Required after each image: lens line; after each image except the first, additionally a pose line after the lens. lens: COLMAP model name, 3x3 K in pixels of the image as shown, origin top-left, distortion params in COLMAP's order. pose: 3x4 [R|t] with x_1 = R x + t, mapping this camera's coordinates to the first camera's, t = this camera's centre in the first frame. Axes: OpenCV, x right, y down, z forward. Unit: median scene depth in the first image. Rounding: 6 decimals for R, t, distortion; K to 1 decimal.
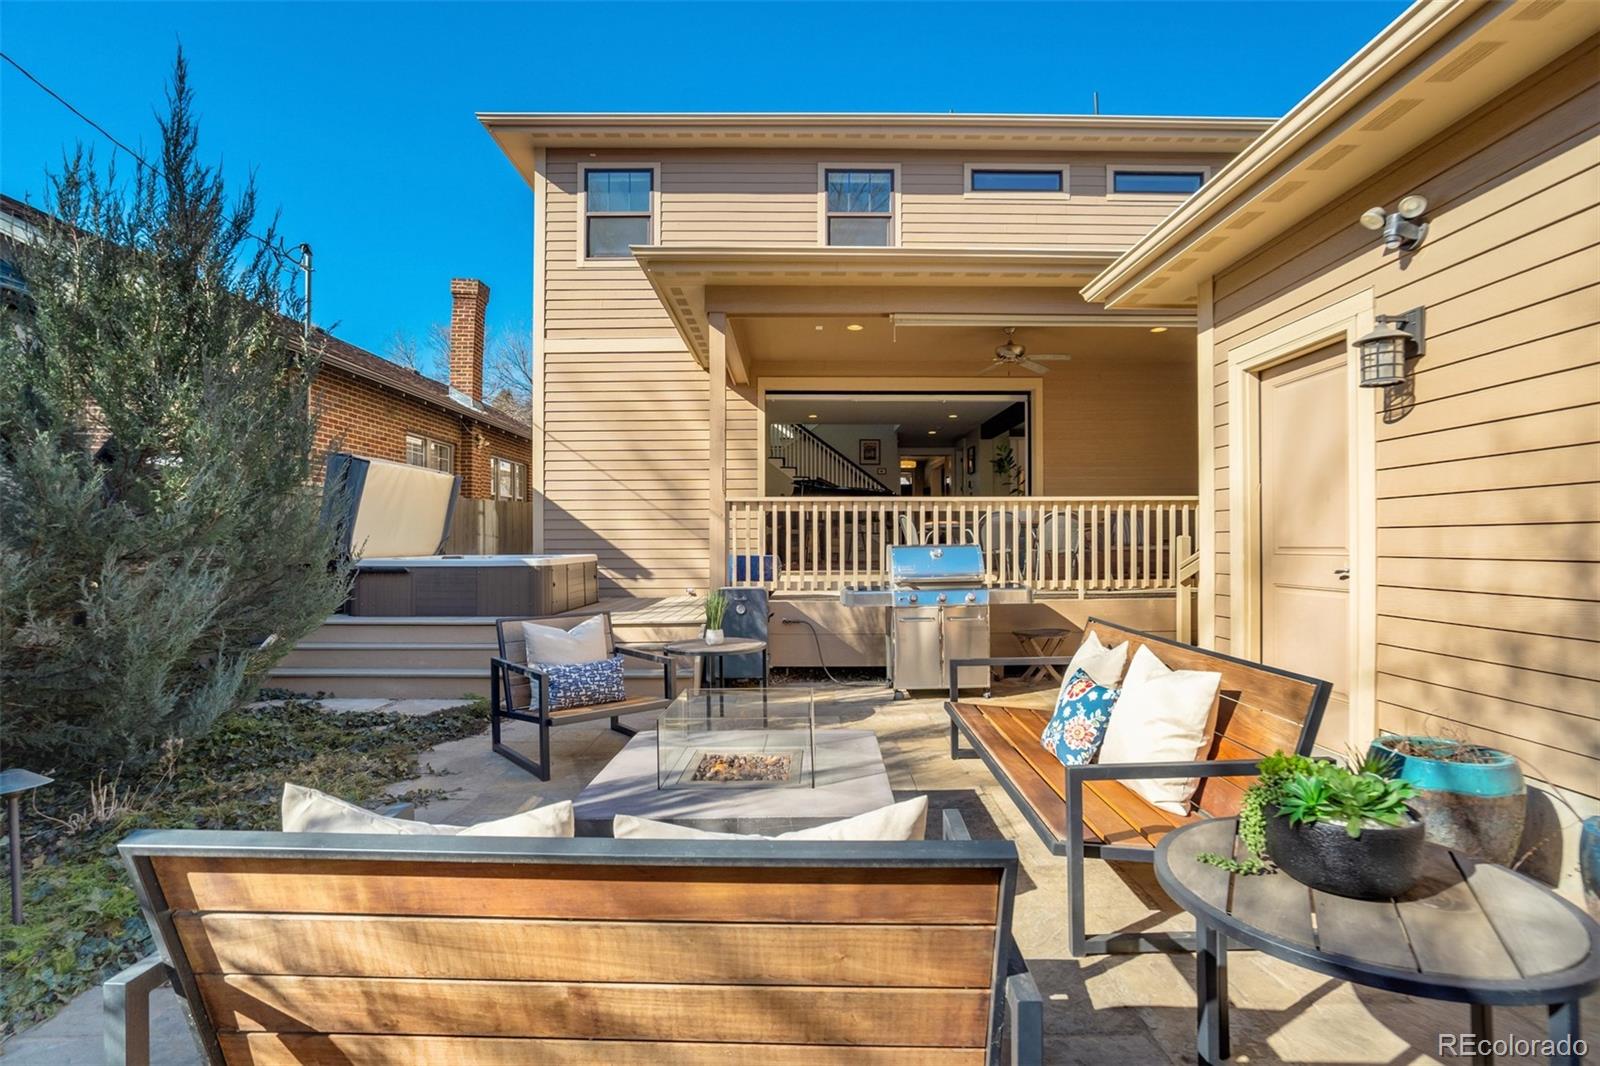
lens RADIAL K [[759.8, 0, 808.2], [0, 759.8, 538.2], [0, 0, 1]] dist [-0.045197, 0.027824]
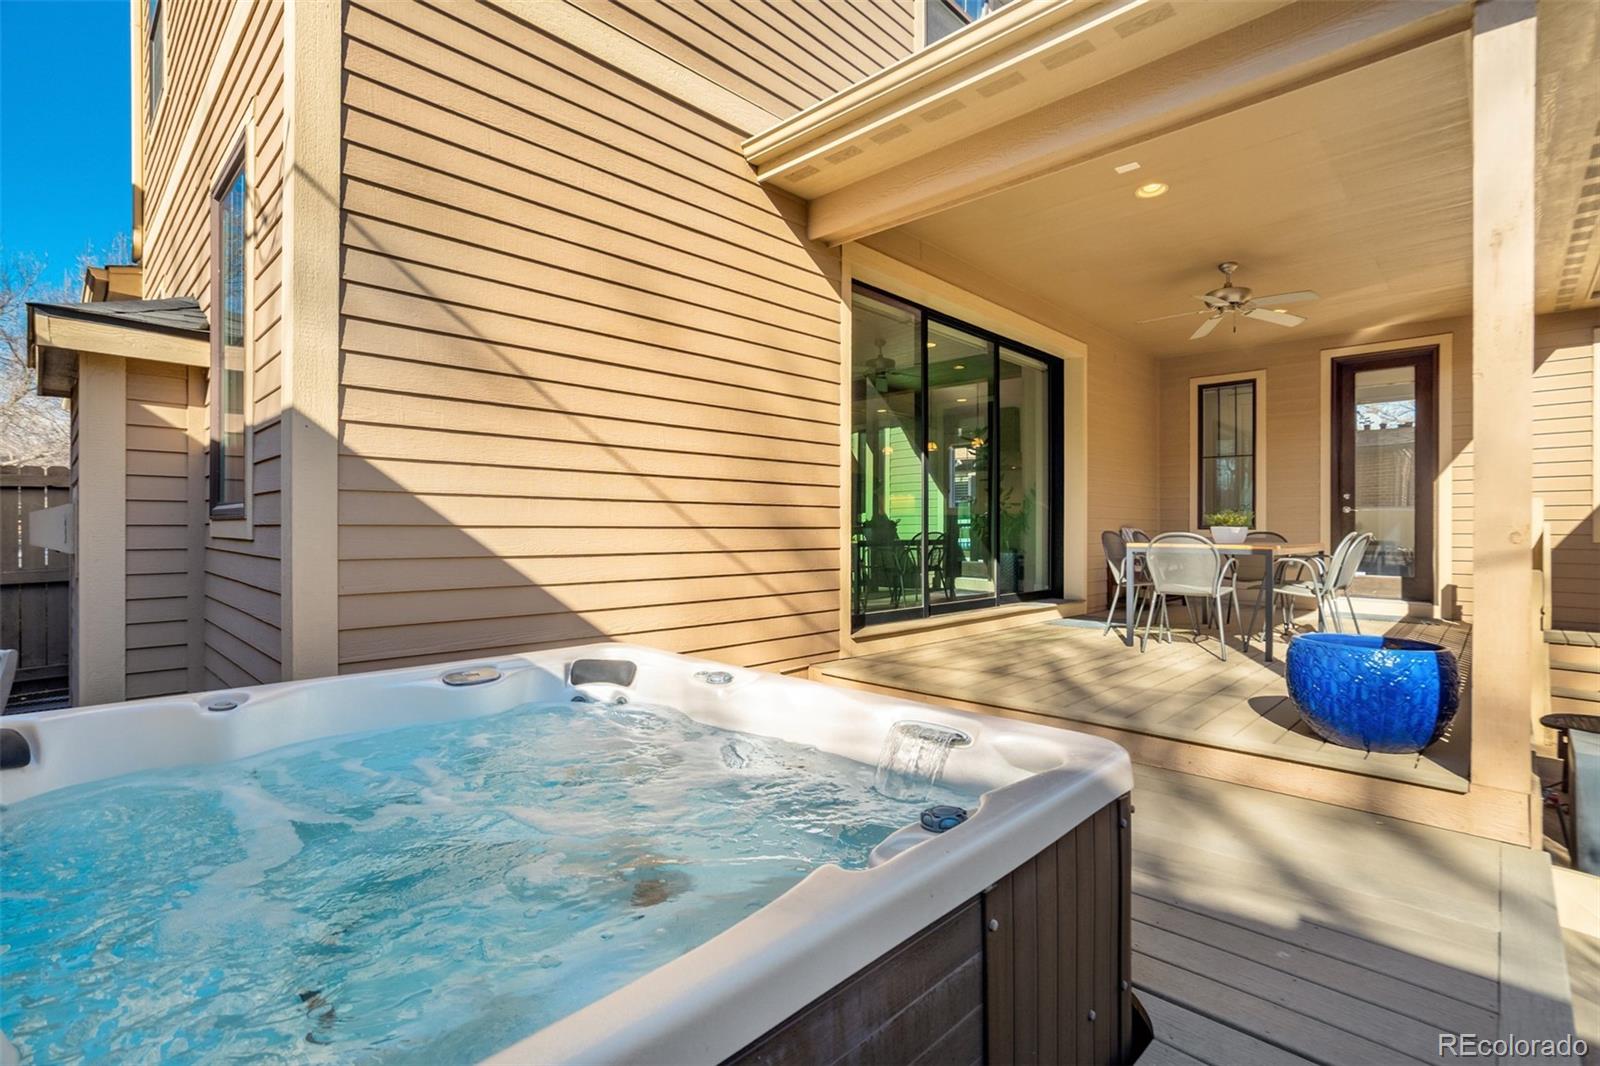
lens RADIAL K [[759.8, 0, 808.2], [0, 759.8, 538.2], [0, 0, 1]] dist [-0.045197, 0.027824]
pose [[0.695739, 0.000275, 0.718294, -0.641736], [-0.012854, 0.999845, 0.012068, -0.038040], [-0.718179, -0.017629, 0.695635, 1.022874]]
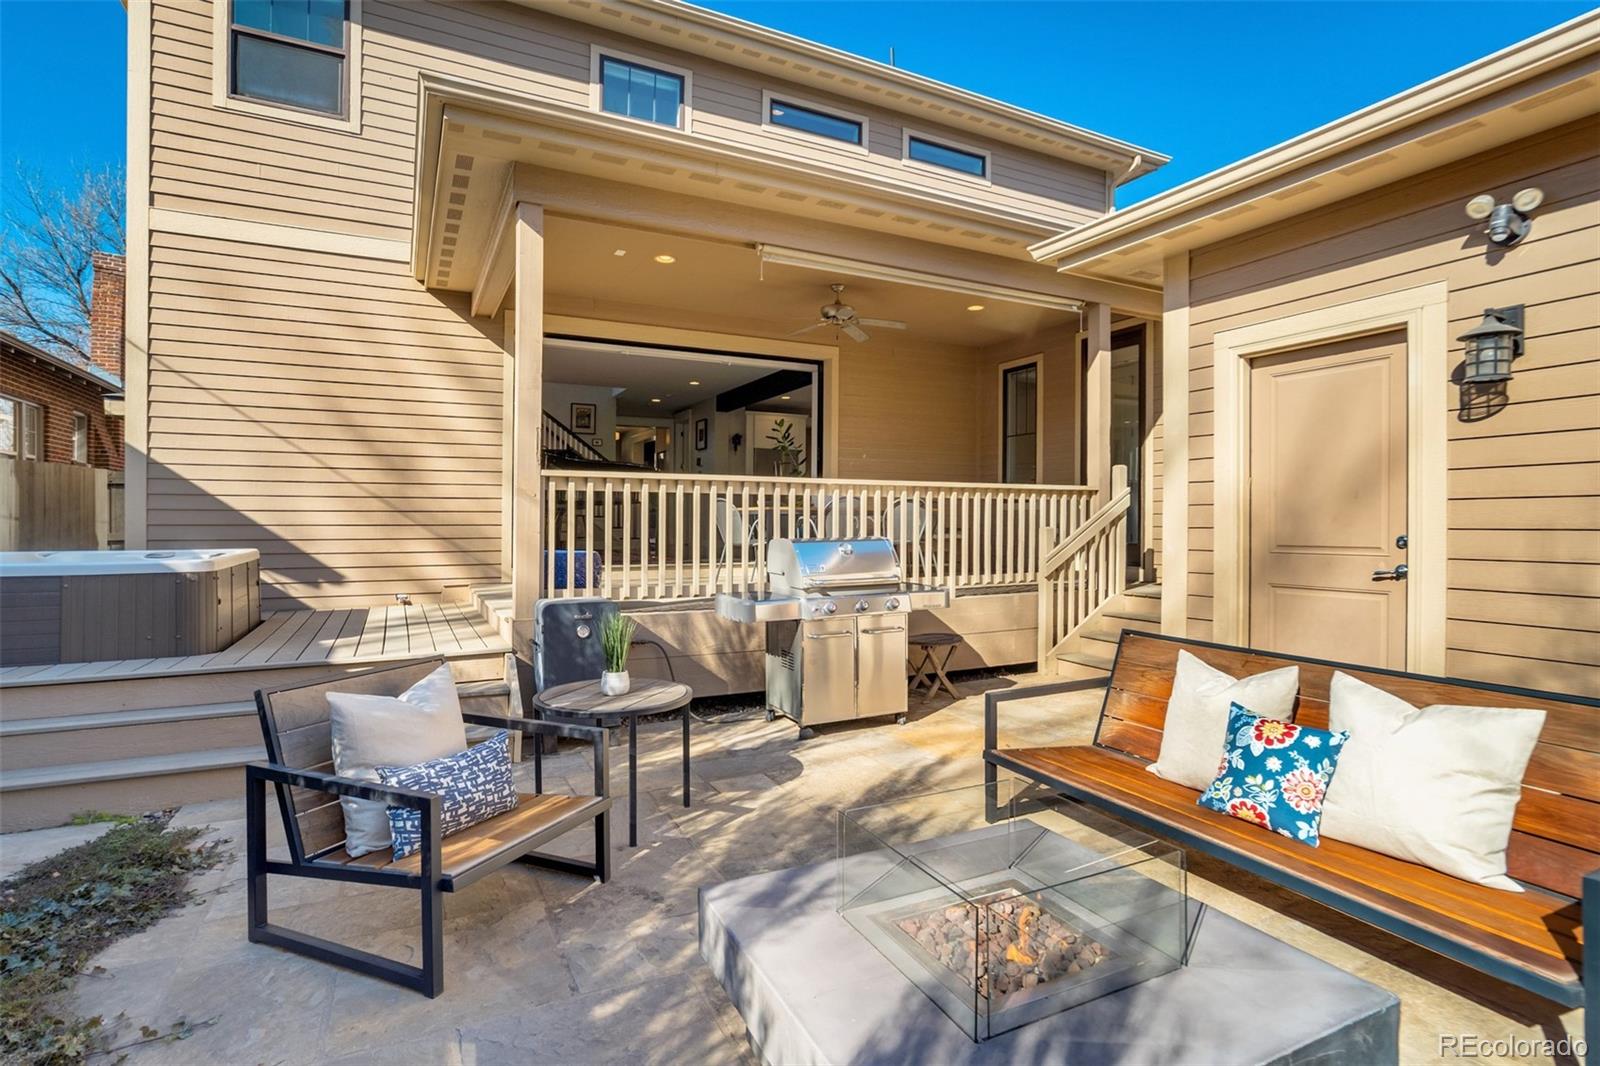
lens RADIAL K [[809.8, 0, 815.9], [0, 809.8, 523.3], [0, 0, 1]] dist [-0.051951, 0.030625]
pose [[0.892459, 0.005115, 0.451099, -0.223527], [-0.007516, 0.999966, 0.003532, -0.009734], [-0.451065, -0.006542, 0.892467, 0.232593]]
